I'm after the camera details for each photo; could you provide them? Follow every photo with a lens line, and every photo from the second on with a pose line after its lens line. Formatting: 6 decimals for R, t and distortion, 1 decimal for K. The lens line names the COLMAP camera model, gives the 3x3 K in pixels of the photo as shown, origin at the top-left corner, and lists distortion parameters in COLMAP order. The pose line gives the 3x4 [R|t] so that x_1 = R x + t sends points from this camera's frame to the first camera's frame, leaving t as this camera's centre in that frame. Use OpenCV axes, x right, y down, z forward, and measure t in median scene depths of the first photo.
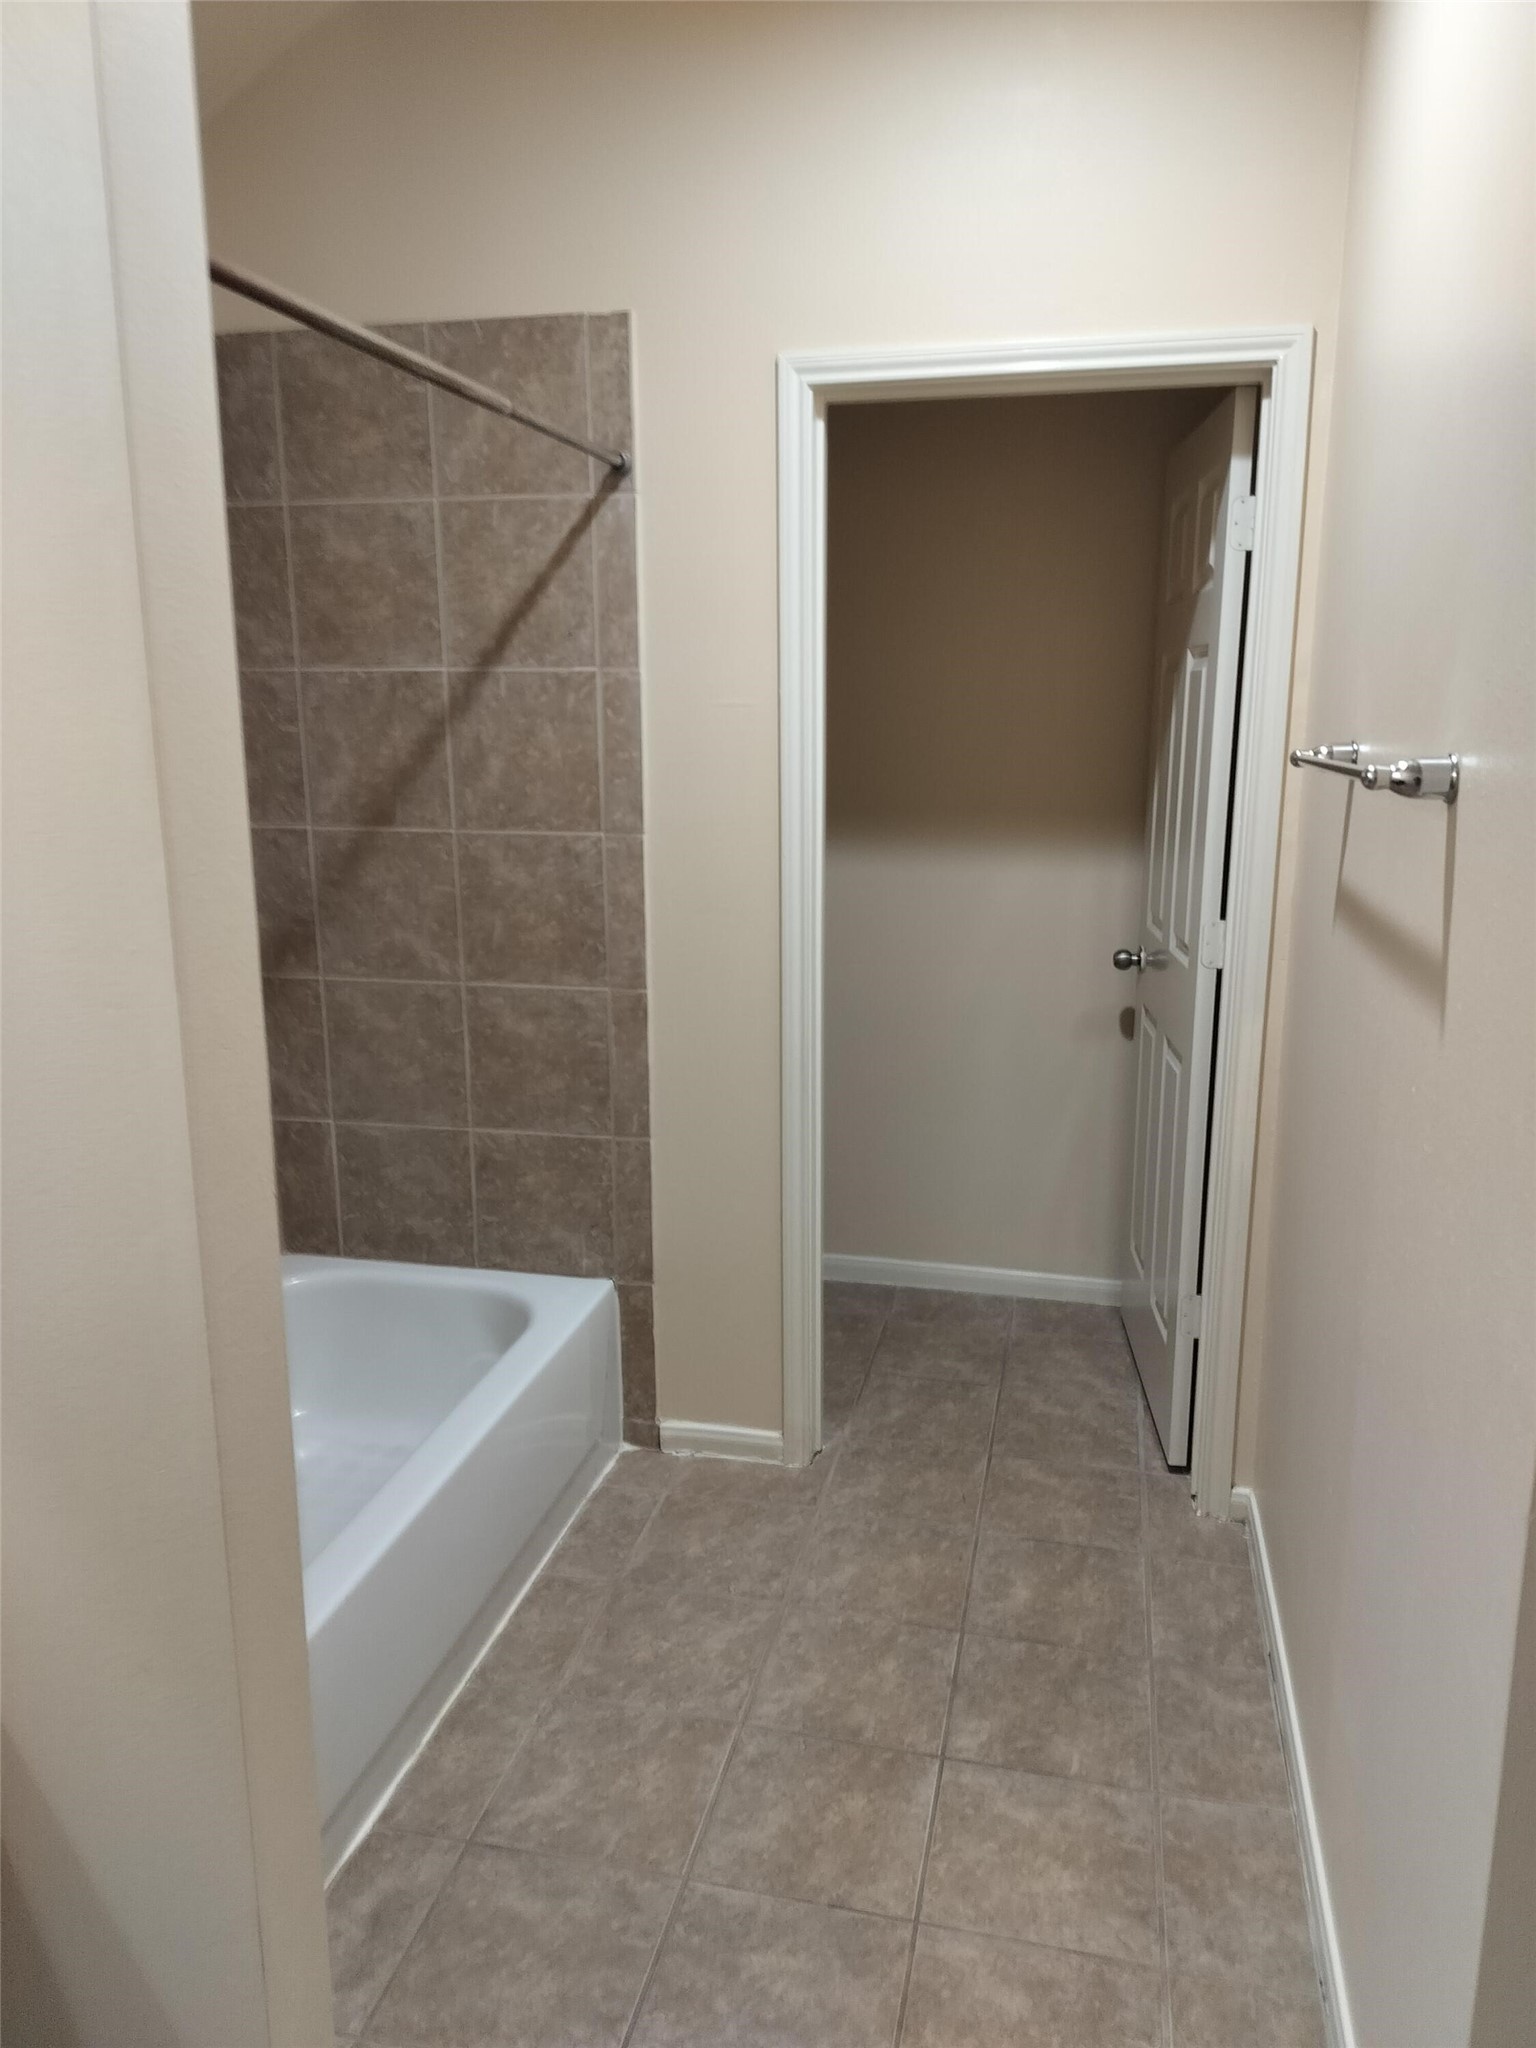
lens RADIAL K [[1427.0, 0, 768.0], [0, 1427.0, 1024.0], [0, 0, 1]] dist [0.045483, -0.060134]
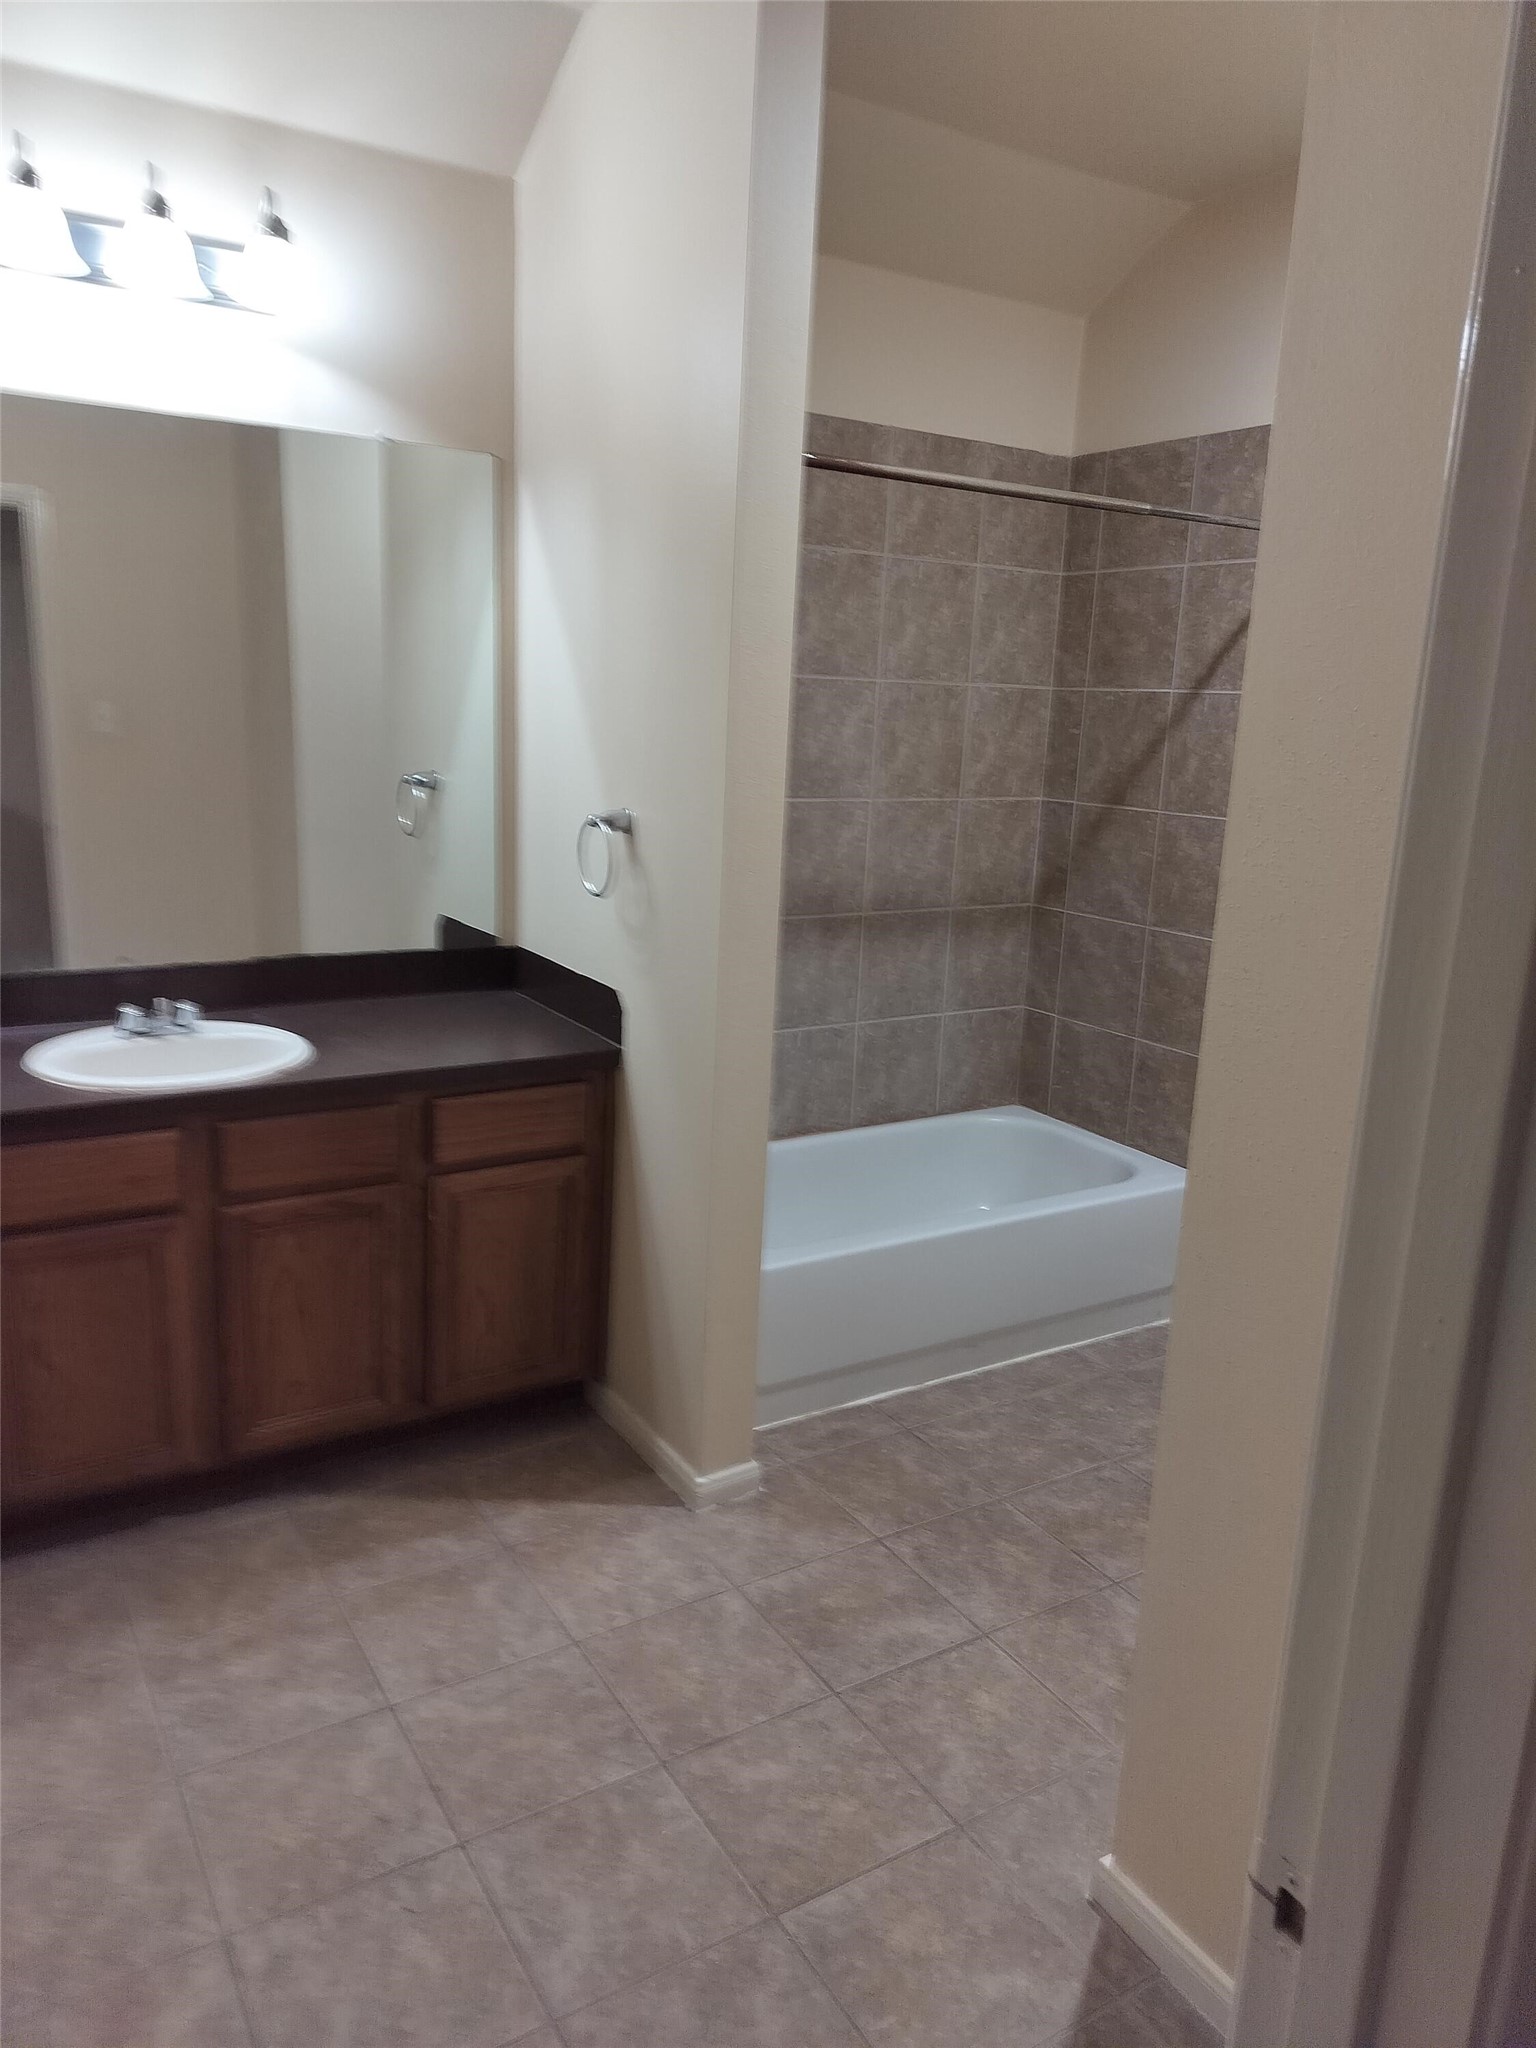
lens RADIAL K [[1427.0, 0, 768.0], [0, 1427.0, 1024.0], [0, 0, 1]] dist [0.045483, -0.060134]
pose [[0.697703, 0.182741, -0.692688, 0.494677], [-0.190462, 0.979436, 0.066548, 0.039776], [0.690605, 0.085500, 0.718161, -0.195646]]
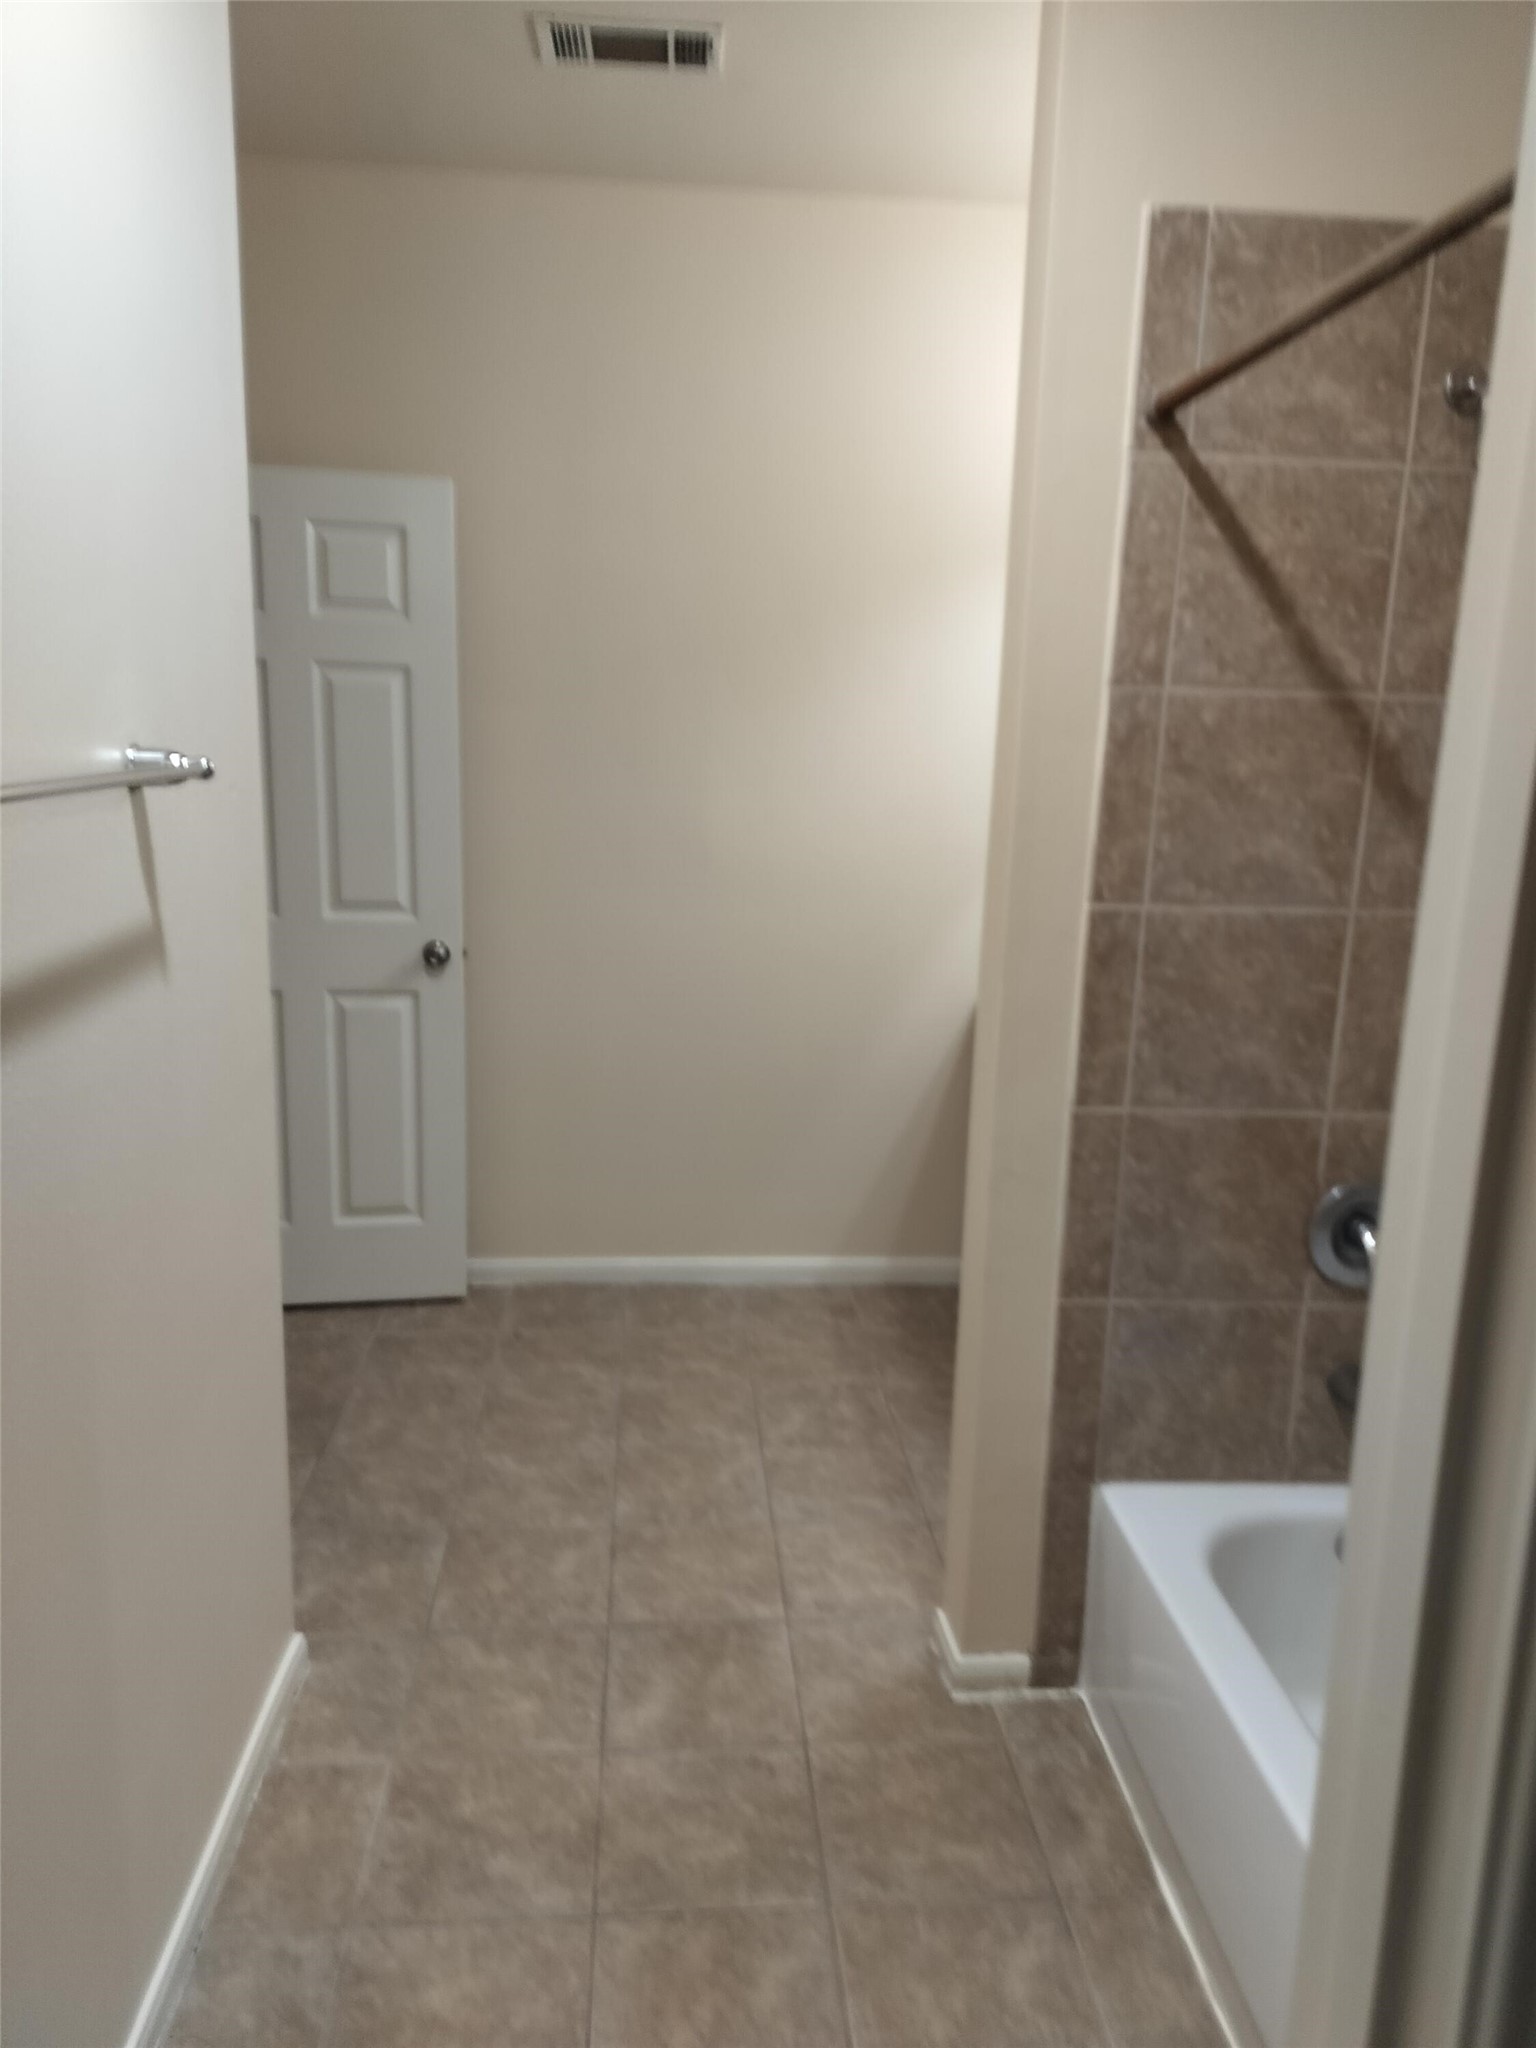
lens RADIAL K [[1427.0, 0, 768.0], [0, 1427.0, 1024.0], [0, 0, 1]] dist [0.045483, -0.060134]
pose [[-0.953460, 0.015909, -0.301100, 0.188036], [-0.112037, 0.908417, 0.402774, -0.243695], [0.279932, 0.417763, -0.864357, 1.100237]]
